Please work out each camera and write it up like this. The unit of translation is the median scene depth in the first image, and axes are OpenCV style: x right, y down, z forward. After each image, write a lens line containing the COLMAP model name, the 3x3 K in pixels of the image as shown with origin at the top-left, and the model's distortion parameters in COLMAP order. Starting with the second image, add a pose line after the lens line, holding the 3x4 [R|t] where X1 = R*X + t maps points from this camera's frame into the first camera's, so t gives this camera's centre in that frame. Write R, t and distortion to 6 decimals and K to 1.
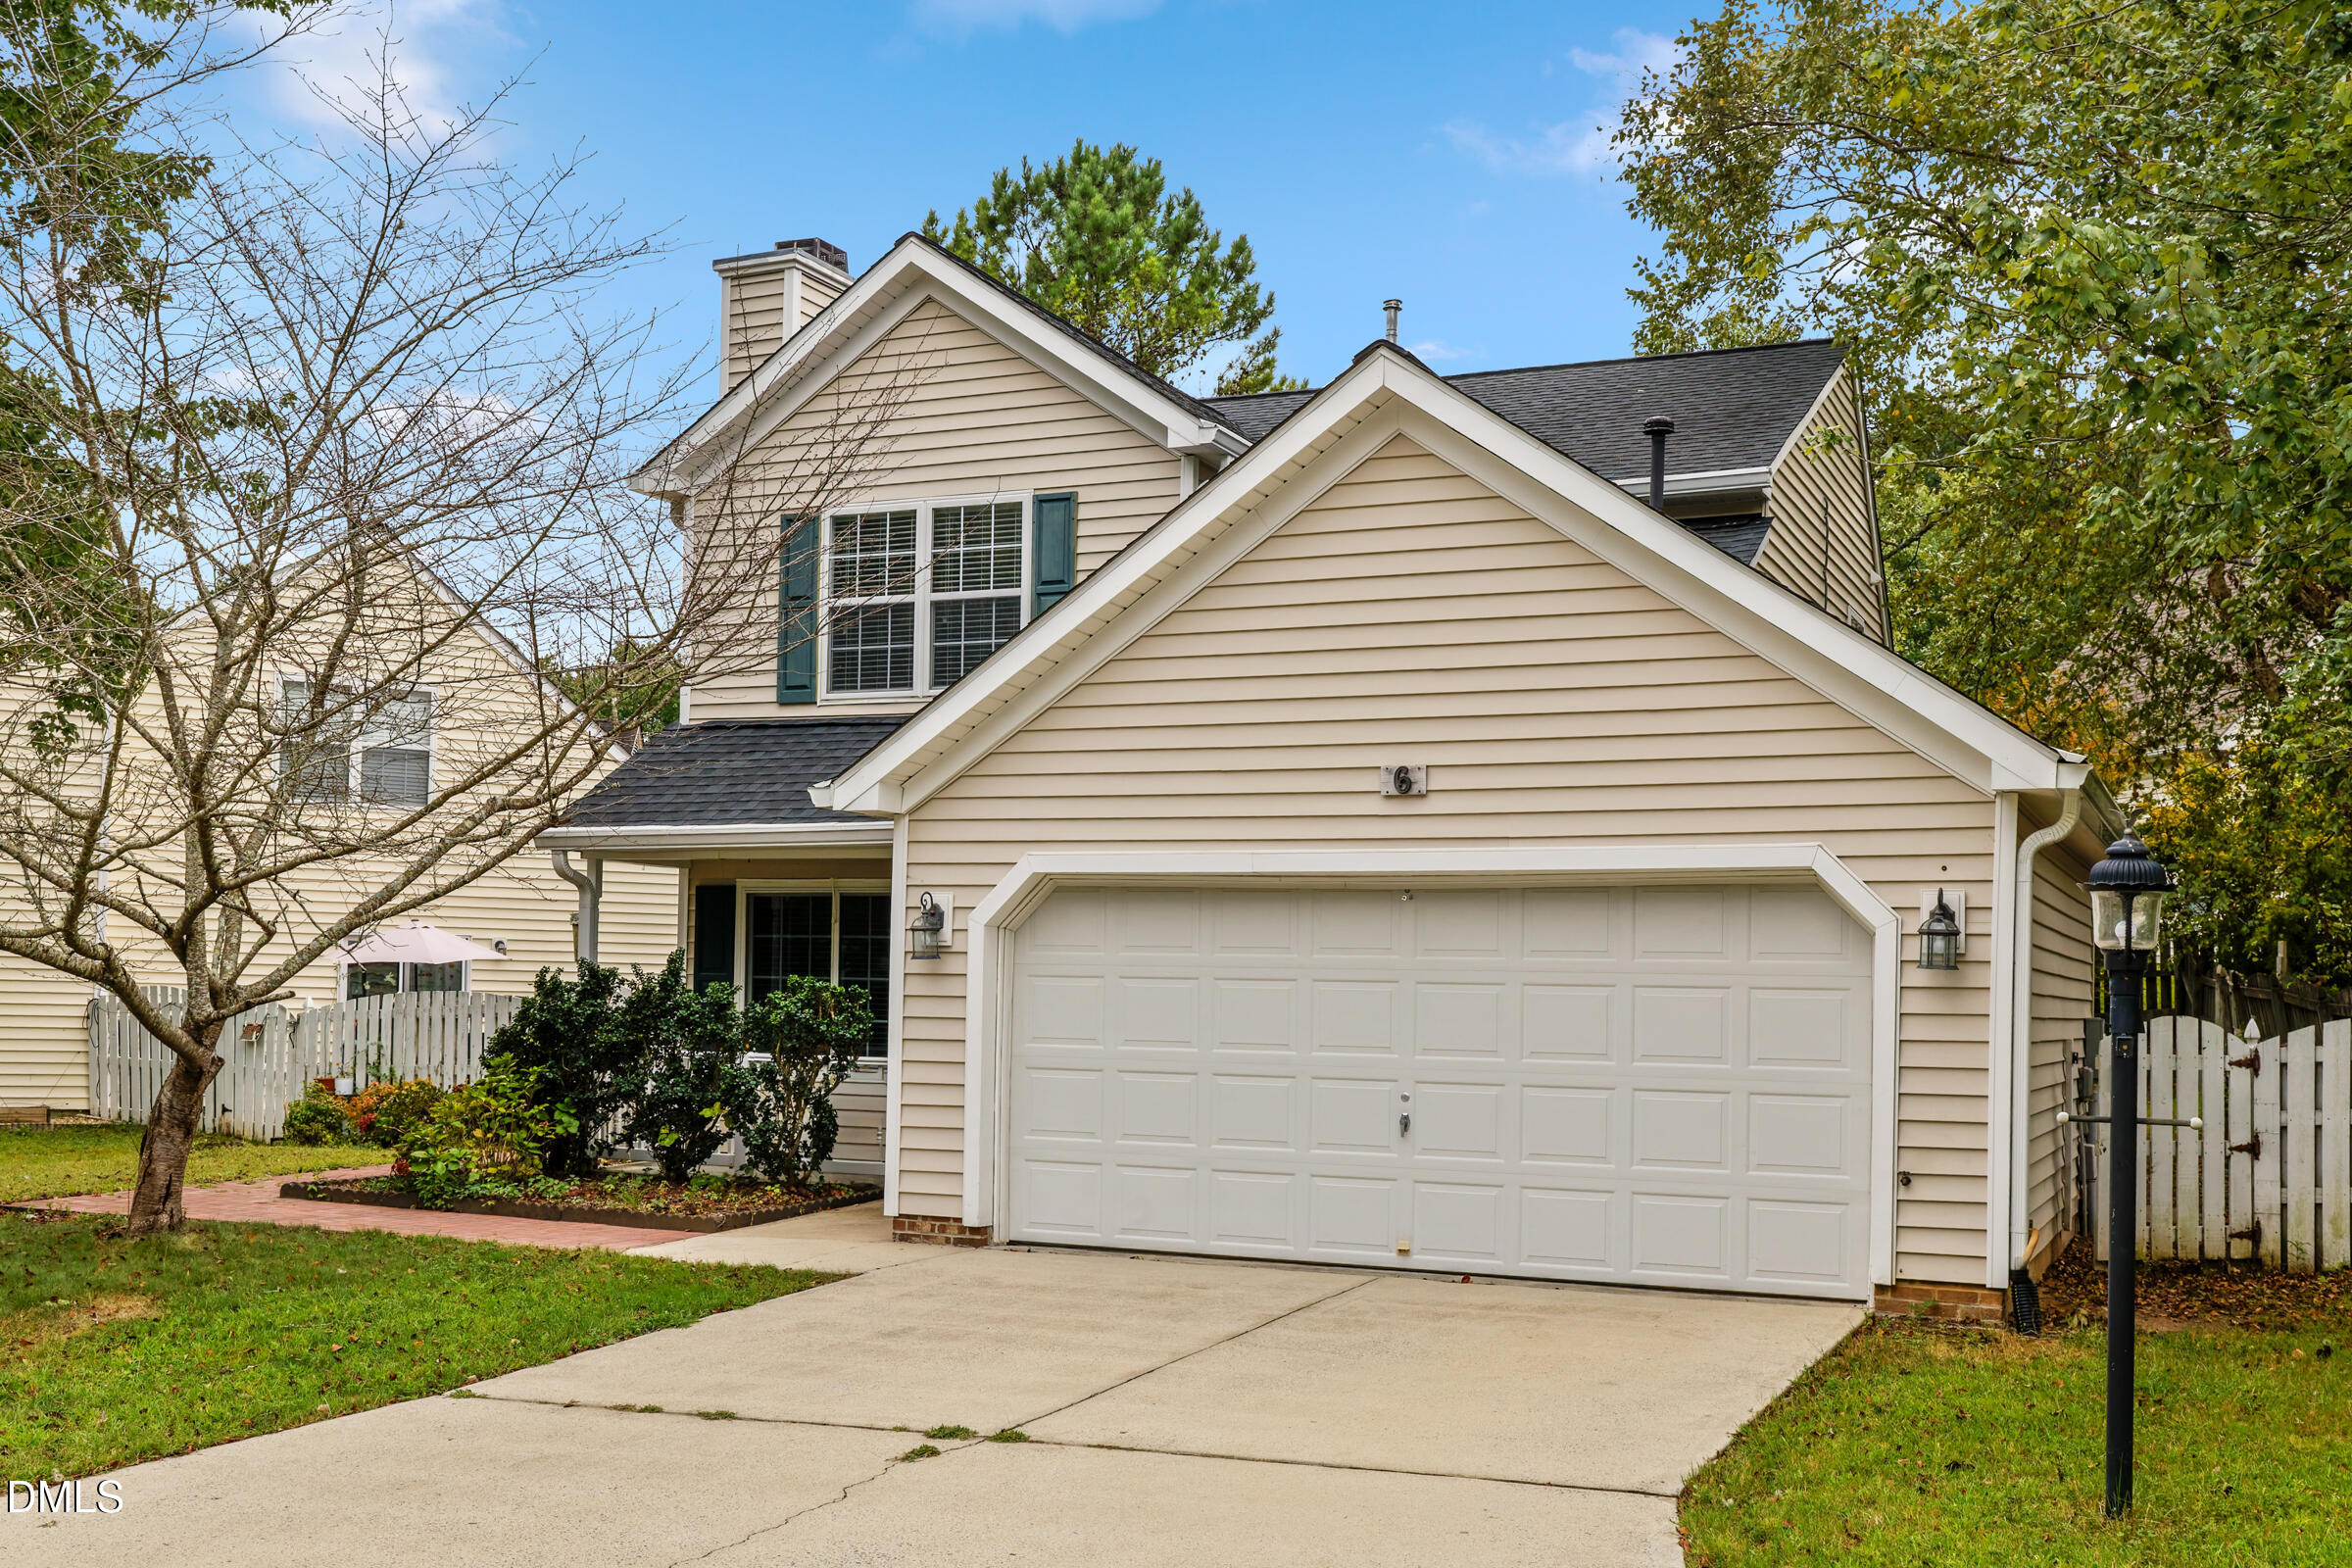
lens RADIAL K [[2250.9, 0, 1176.0], [0, 2250.9, 784.0], [0, 0, 1]] dist [0.012348, 0.013233]
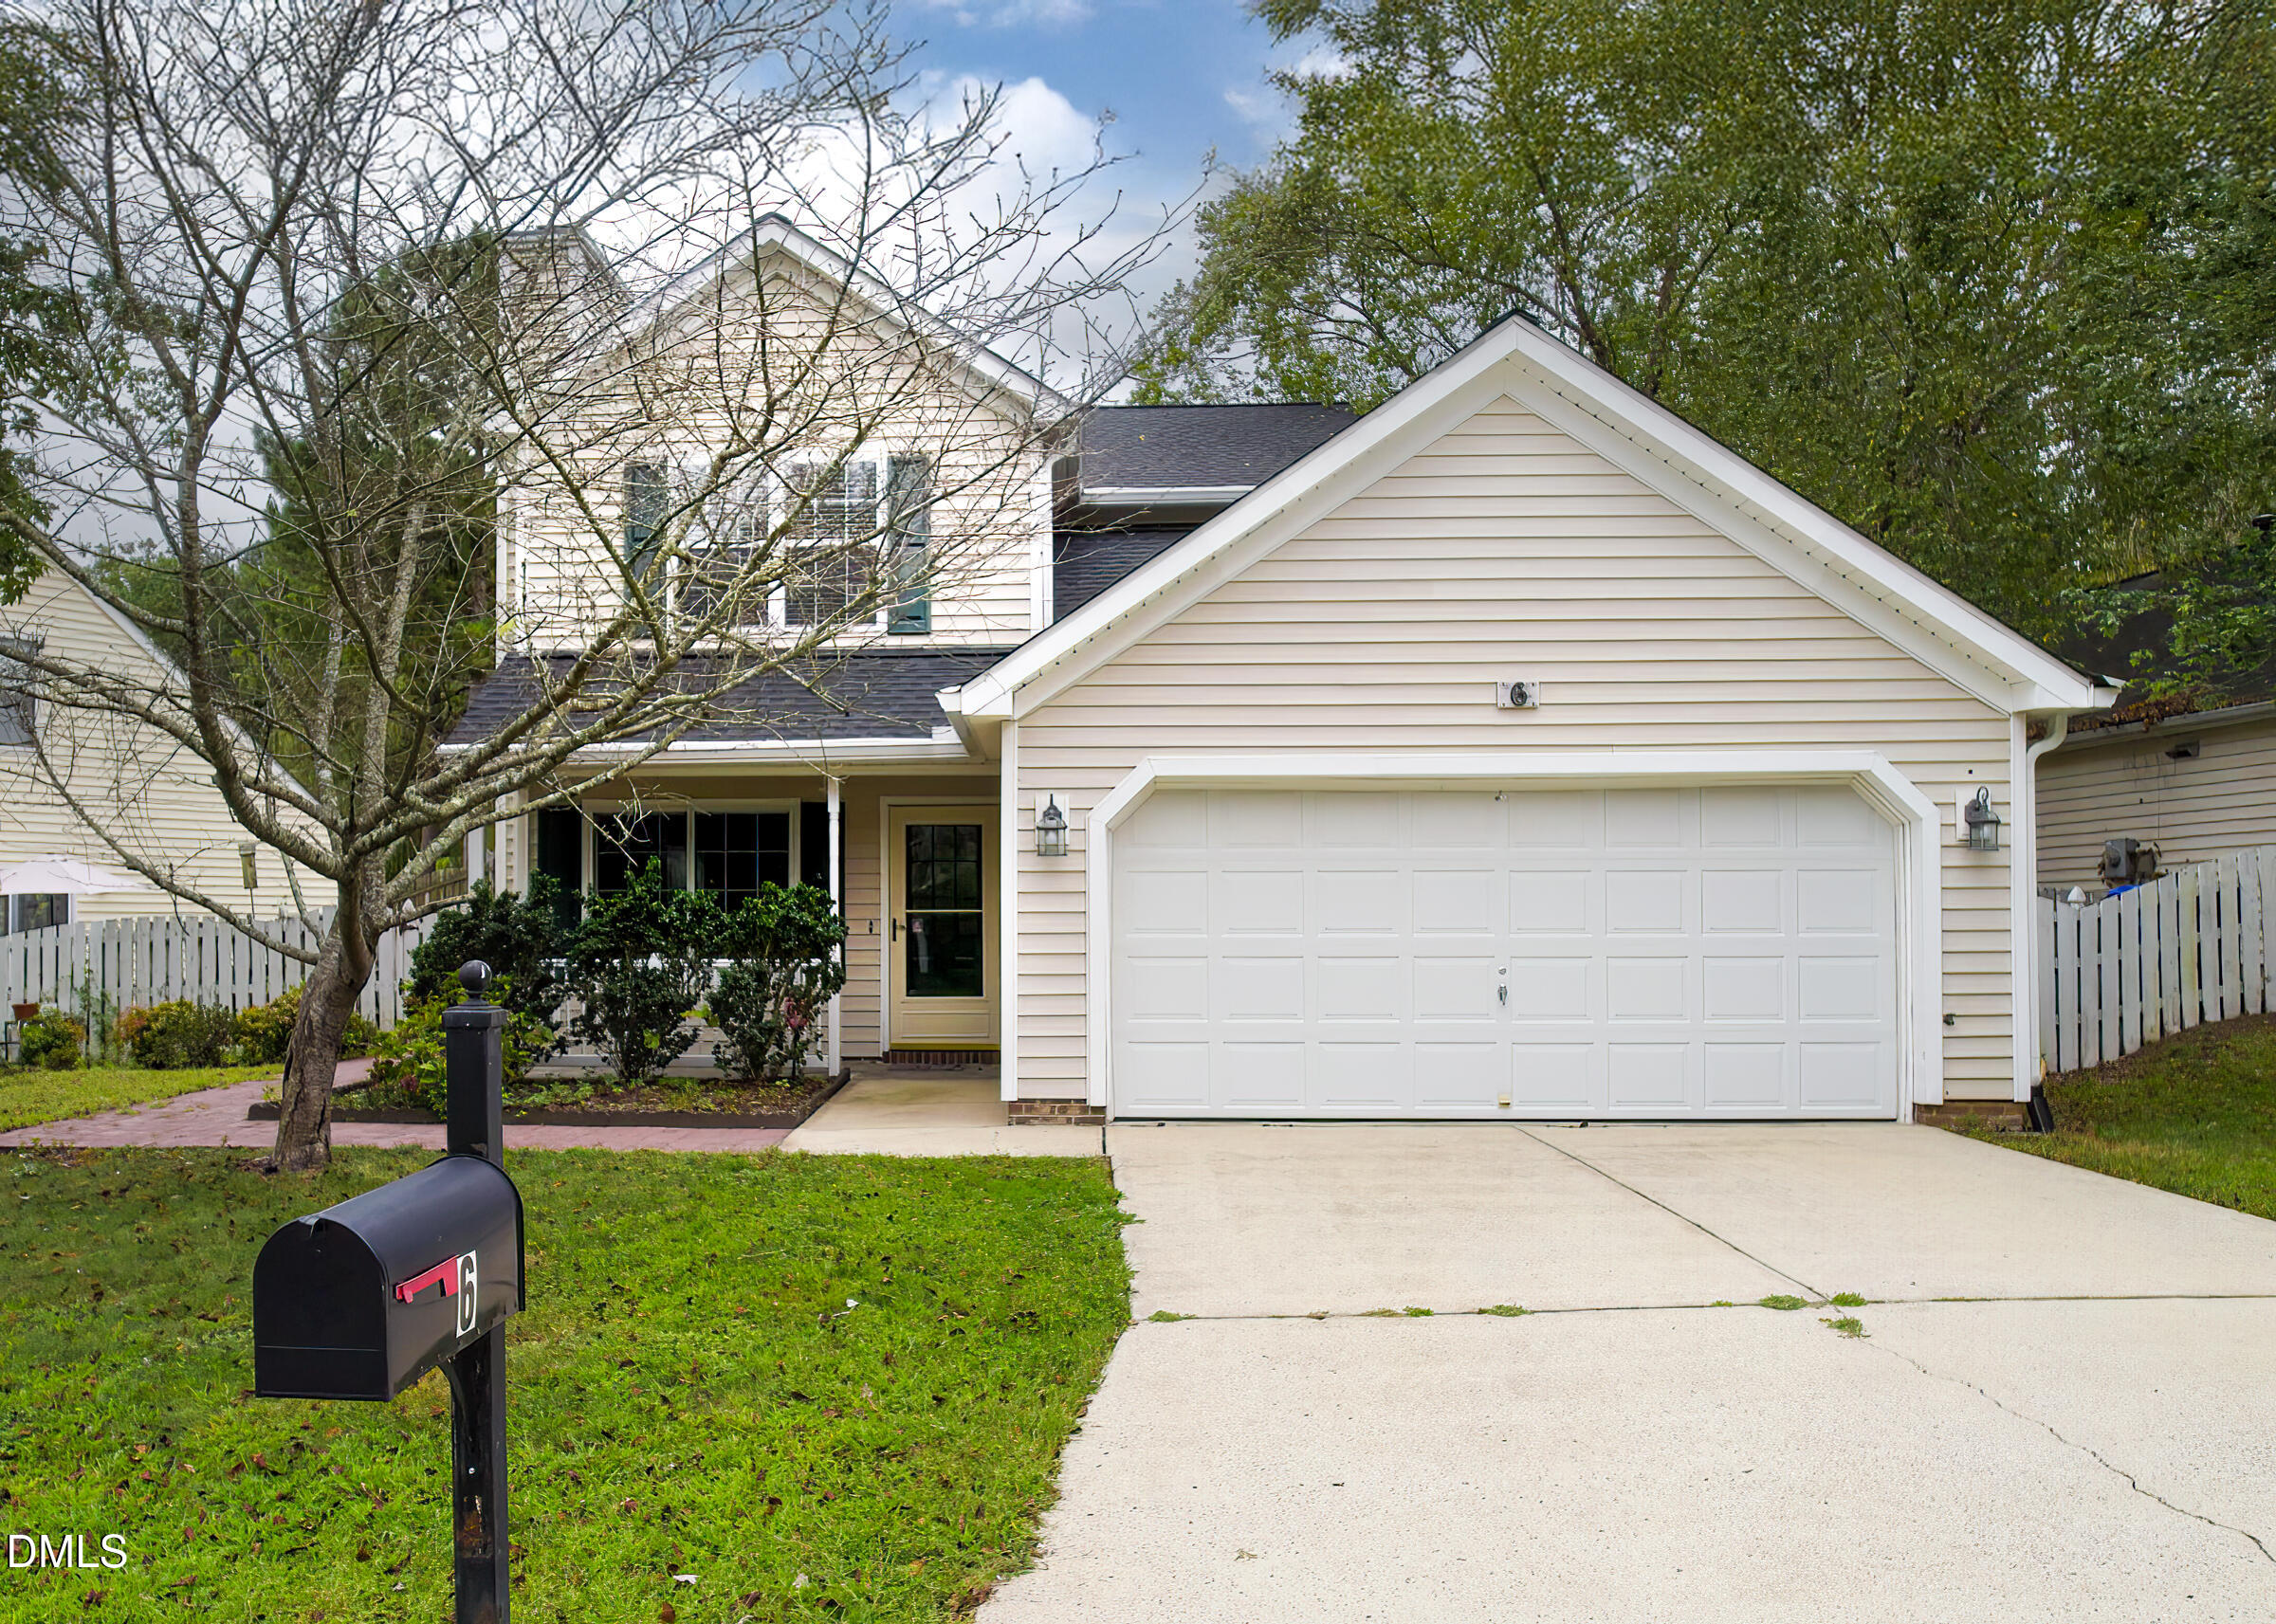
lens RADIAL K [[1675.4, 0, 1138.0], [0, 1675.4, 812.0], [0, 0, 1]] dist [-0.010353, -0.002792]
pose [[0.932588, 0.003431, 0.360926, -0.383030], [-0.014073, 0.999540, 0.026862, 0.037494], [-0.360668, -0.030130, 0.932208, 0.272457]]
